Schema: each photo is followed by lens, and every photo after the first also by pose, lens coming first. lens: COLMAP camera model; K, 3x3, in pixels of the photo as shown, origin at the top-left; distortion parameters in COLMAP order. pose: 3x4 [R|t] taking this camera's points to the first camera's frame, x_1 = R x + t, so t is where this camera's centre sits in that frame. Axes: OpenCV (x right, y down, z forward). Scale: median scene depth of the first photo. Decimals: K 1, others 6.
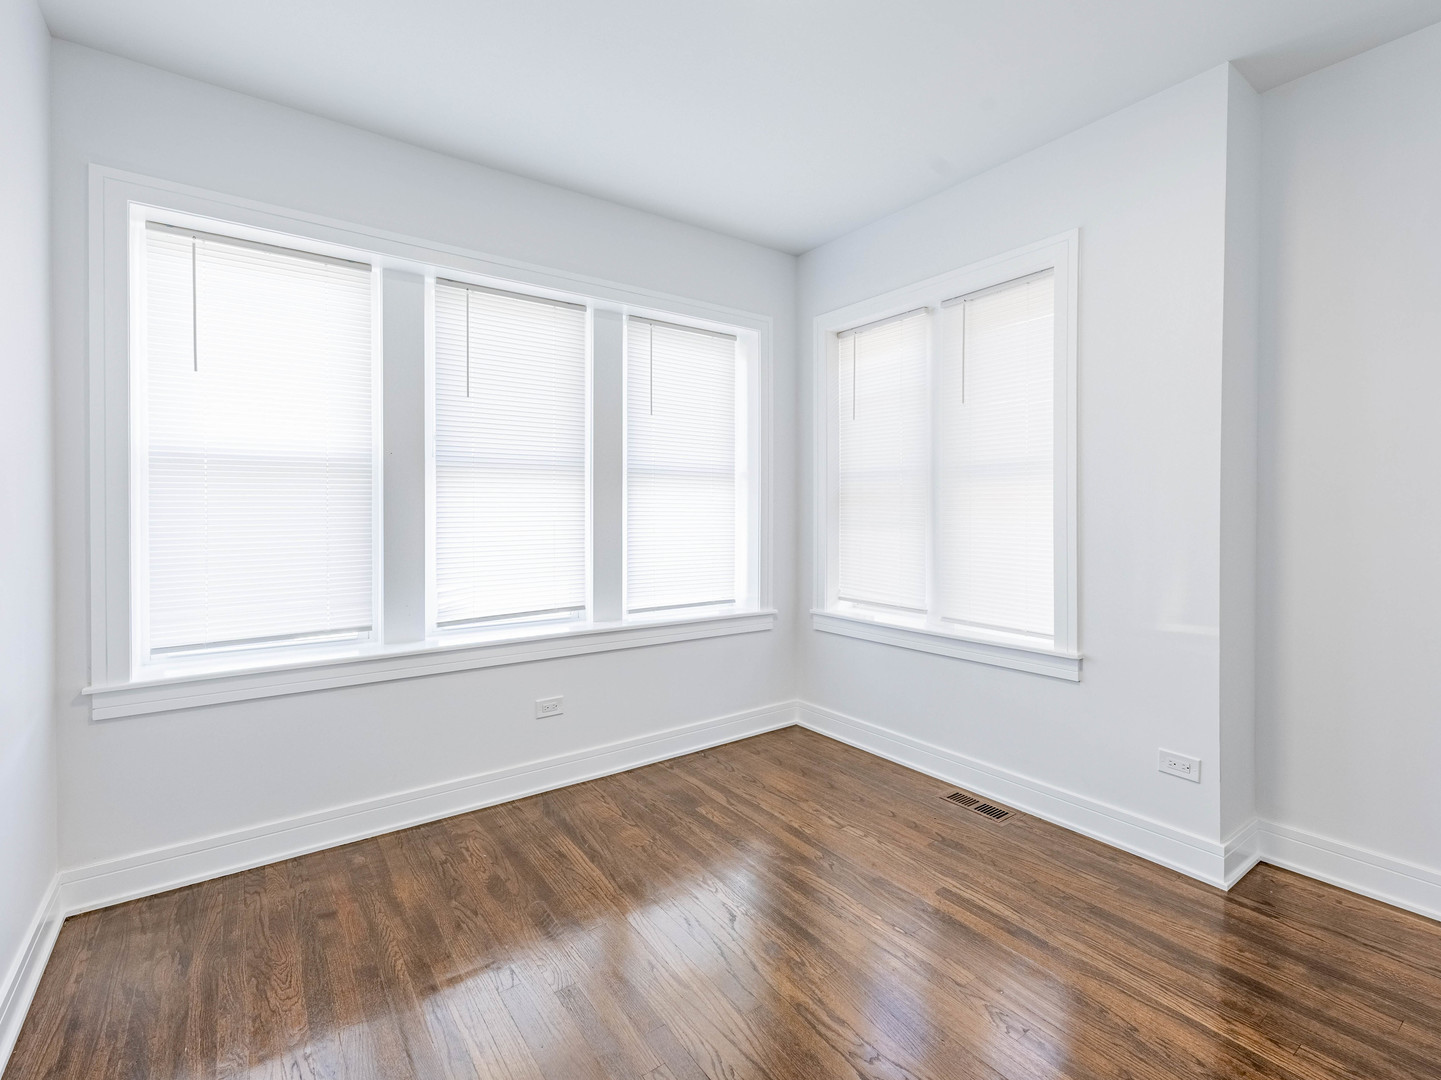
lens RADIAL K [[675.0, 0, 714.6], [0, 675.0, 534.7], [0, 0, 1]] dist [0.000033, -0.000612]
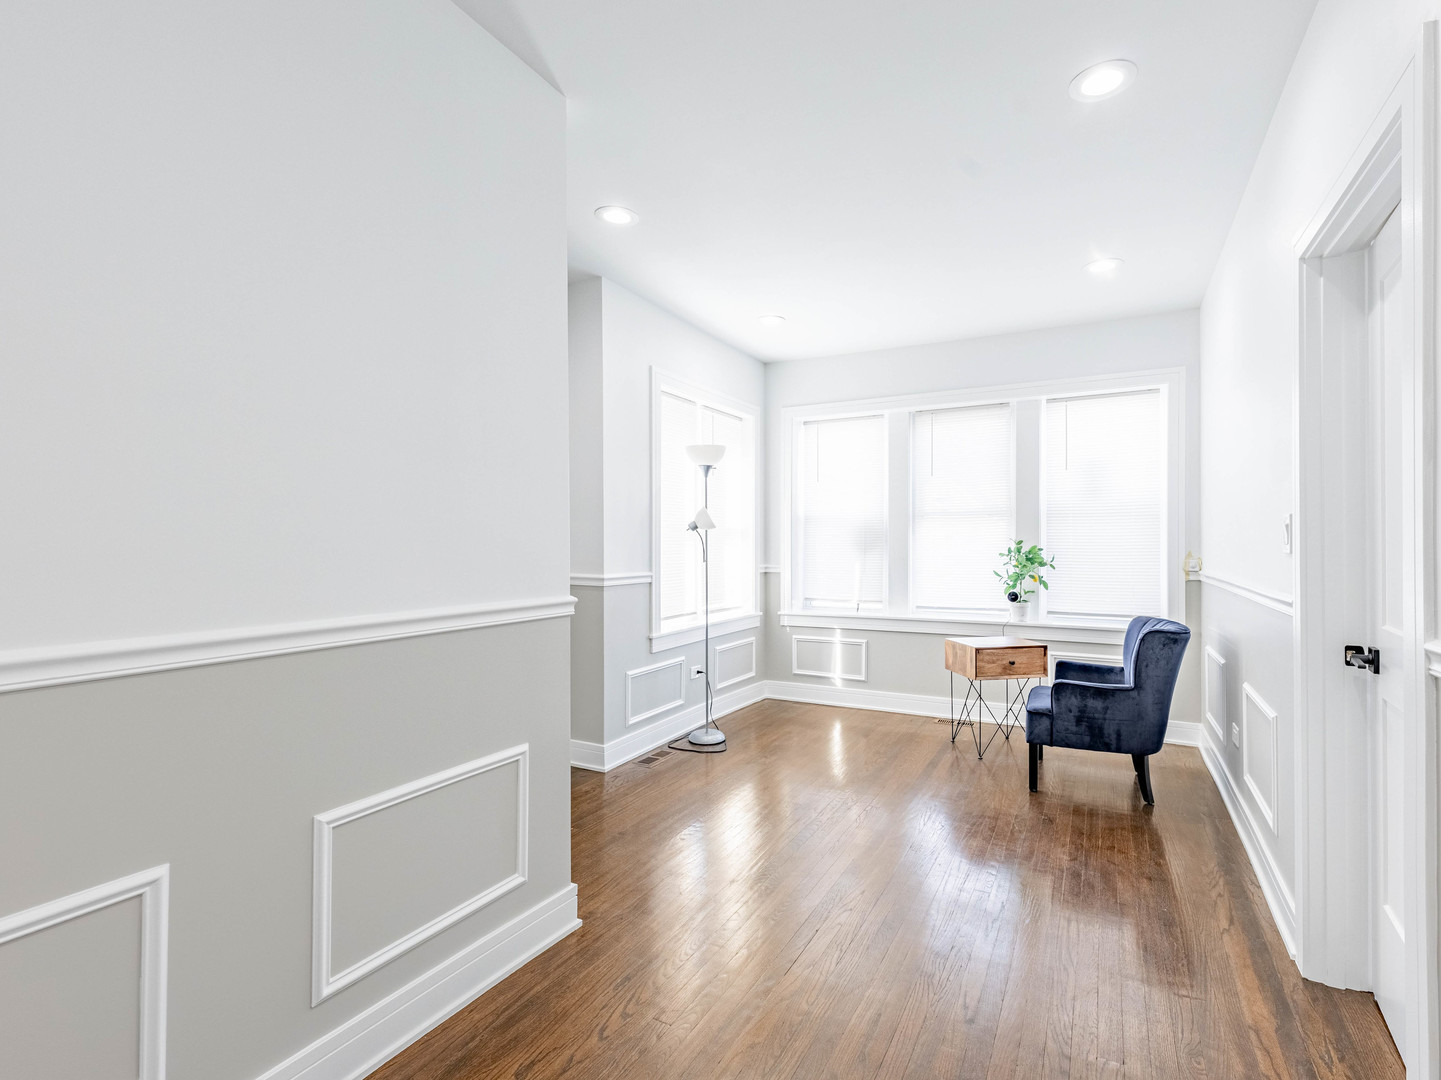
lens RADIAL K [[675.0, 0, 714.6], [0, 675.0, 534.7], [0, 0, 1]] dist [0.000033, -0.000612]
pose [[0.919022, -0.003347, 0.394192, -0.597776], [0.027096, 0.998135, -0.054695, 0.026851], [-0.393274, 0.060947, 0.917399, -0.277221]]
